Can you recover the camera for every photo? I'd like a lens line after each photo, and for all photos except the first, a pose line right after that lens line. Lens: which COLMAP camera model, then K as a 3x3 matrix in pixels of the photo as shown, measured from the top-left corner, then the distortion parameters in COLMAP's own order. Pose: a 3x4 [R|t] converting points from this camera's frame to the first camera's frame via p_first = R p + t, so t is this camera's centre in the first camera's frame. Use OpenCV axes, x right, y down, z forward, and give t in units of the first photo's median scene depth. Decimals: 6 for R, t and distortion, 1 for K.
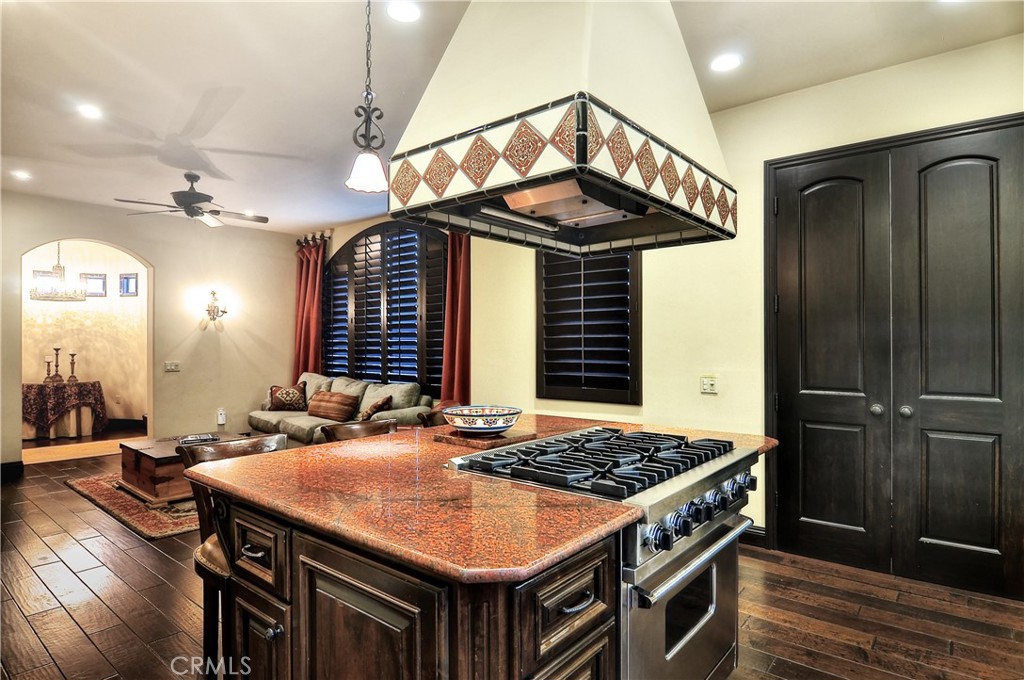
lens RADIAL K [[557.7, 0, 509.9], [0, 557.7, 339.2], [0, 0, 1]] dist [-0.017580, -0.002447]
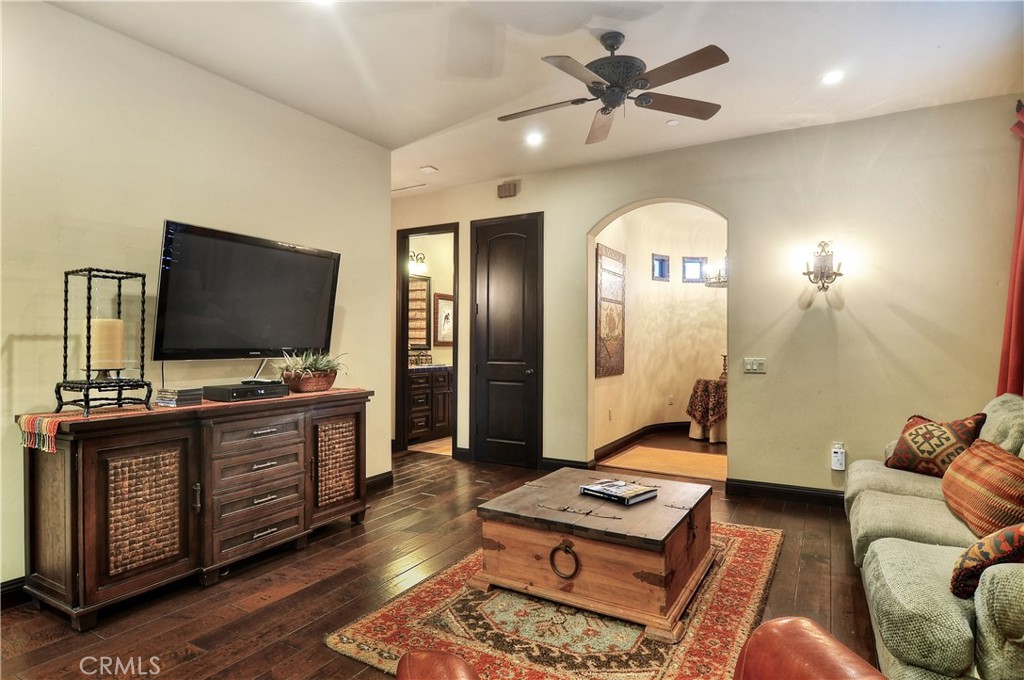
lens RADIAL K [[552.8, 0, 512.0], [0, 552.8, 340.0], [0, 0, 1]] dist [-0.005001, -0.012370]
pose [[0.166796, -0.002671, -0.985988, -0.012304], [0.004146, 0.999989, -0.002008, 0.016811], [0.985983, -0.003753, 0.166805, 0.530490]]
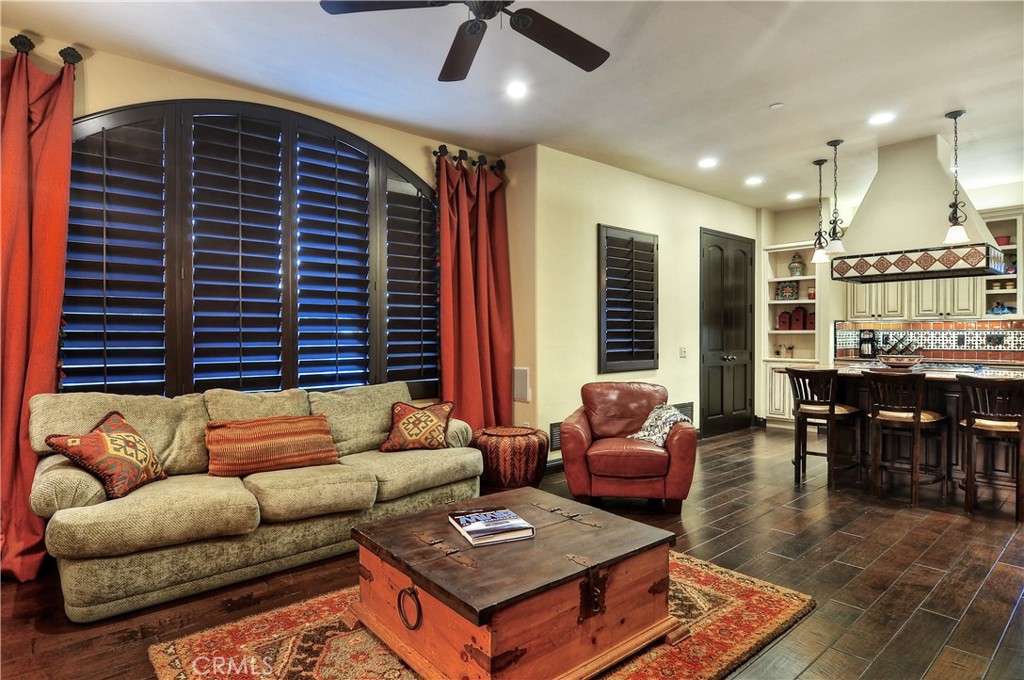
lens RADIAL K [[552.8, 0, 512.0], [0, 552.8, 340.0], [0, 0, 1]] dist [-0.005001, -0.012370]
pose [[0.168830, -0.006536, 0.985624, -0.662155], [-0.004137, 0.999965, 0.007340, 0.018344], [-0.985637, -0.005317, 0.168797, 0.603254]]
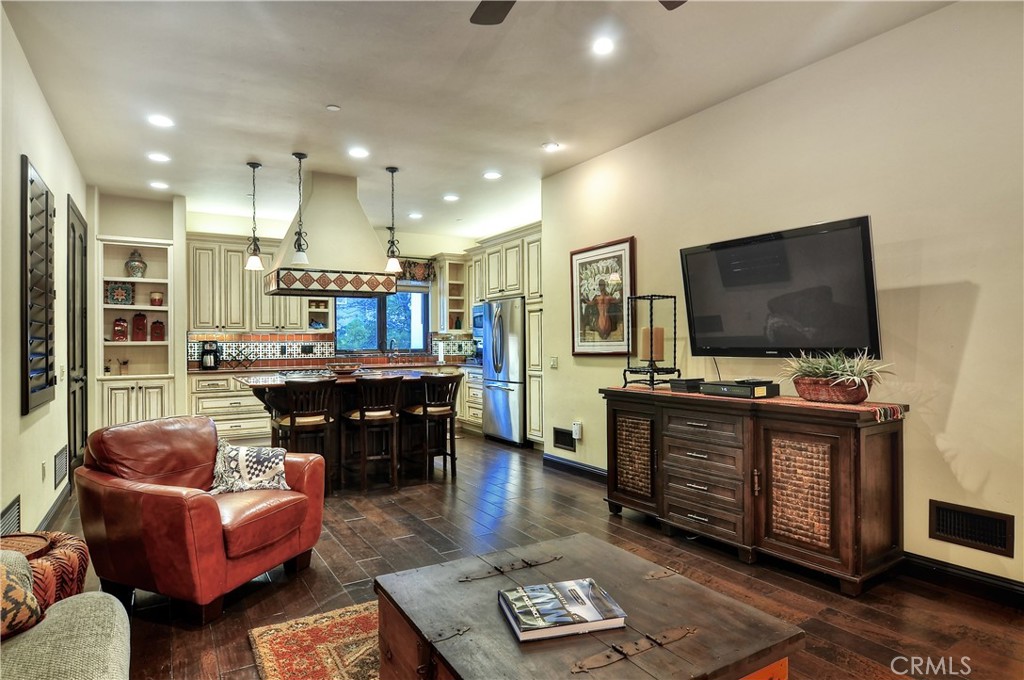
lens RADIAL K [[571.5, 0, 508.0], [0, 571.5, 340.3], [0, 0, 1]] dist [-0.016626, -0.000689]
pose [[-0.944453, 0.012396, 0.328413, -0.427137], [0.009323, 0.999897, -0.010930, 0.019054], [-0.328515, -0.007261, -0.944471, 0.878462]]
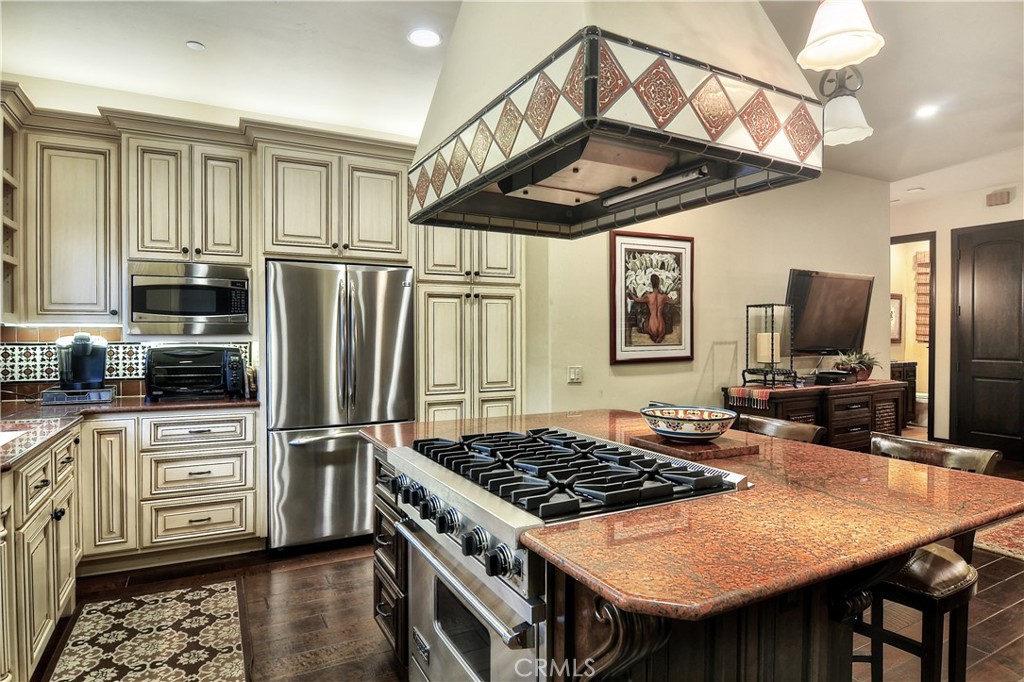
lens RADIAL K [[557.7, 0, 509.9], [0, 557.7, 340.2], [0, 0, 1]] dist [-0.017580, -0.002447]
pose [[-0.395319, 0.016594, -0.918394, 0.245929], [0.006012, 0.999862, 0.015479, -0.000349], [0.918524, 0.000598, -0.395365, 0.321723]]
